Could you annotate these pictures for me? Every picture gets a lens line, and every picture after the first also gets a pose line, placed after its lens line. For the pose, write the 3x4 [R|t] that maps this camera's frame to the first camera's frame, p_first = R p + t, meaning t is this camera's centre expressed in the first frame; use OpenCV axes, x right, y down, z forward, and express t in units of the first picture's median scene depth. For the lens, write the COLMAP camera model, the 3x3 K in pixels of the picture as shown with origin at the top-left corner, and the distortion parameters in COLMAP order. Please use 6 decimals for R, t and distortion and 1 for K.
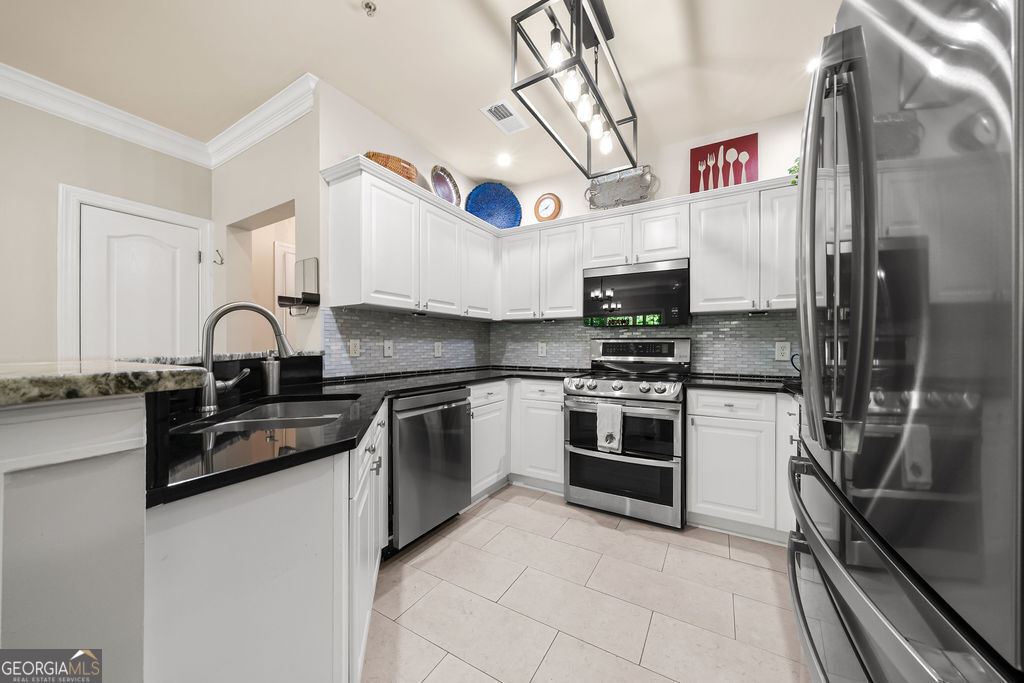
lens RADIAL K [[356.6, 0, 510.6], [0, 356.6, 346.7], [0, 0, 1]] dist [-0.000765, -0.000020]
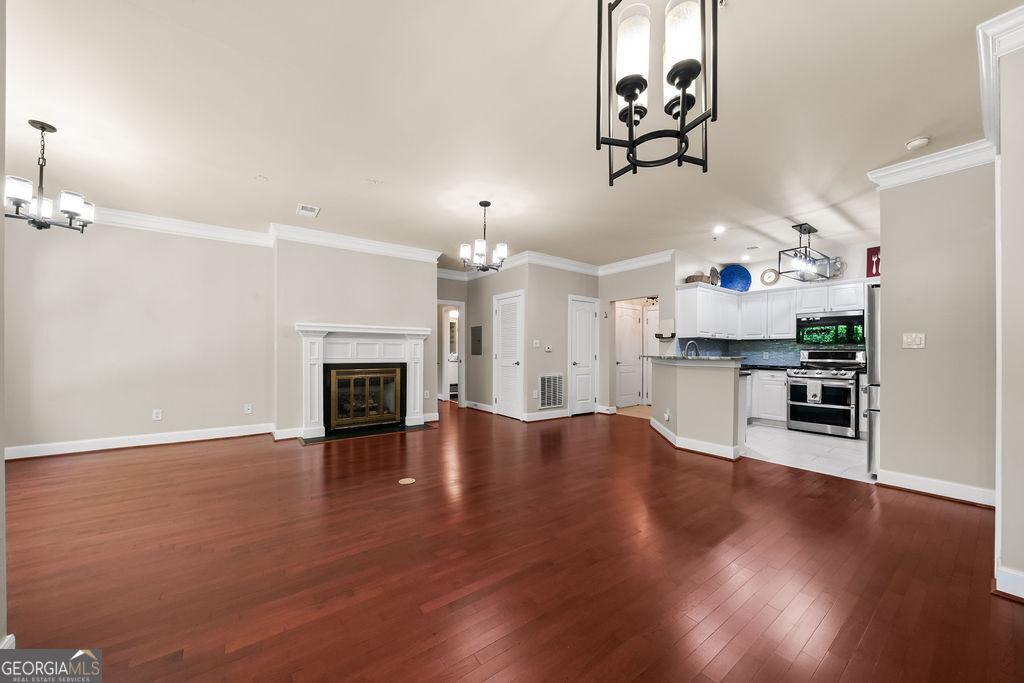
lens RADIAL K [[364.8, 0, 512.7], [0, 364.8, 354.4], [0, 0, 1]] dist [-0.001094, -0.000174]
pose [[0.921606, 0.003167, -0.388114, -0.484908], [-0.002650, 0.999995, 0.001865, 0.002327], [0.388117, -0.000690, 0.921610, -1.538024]]
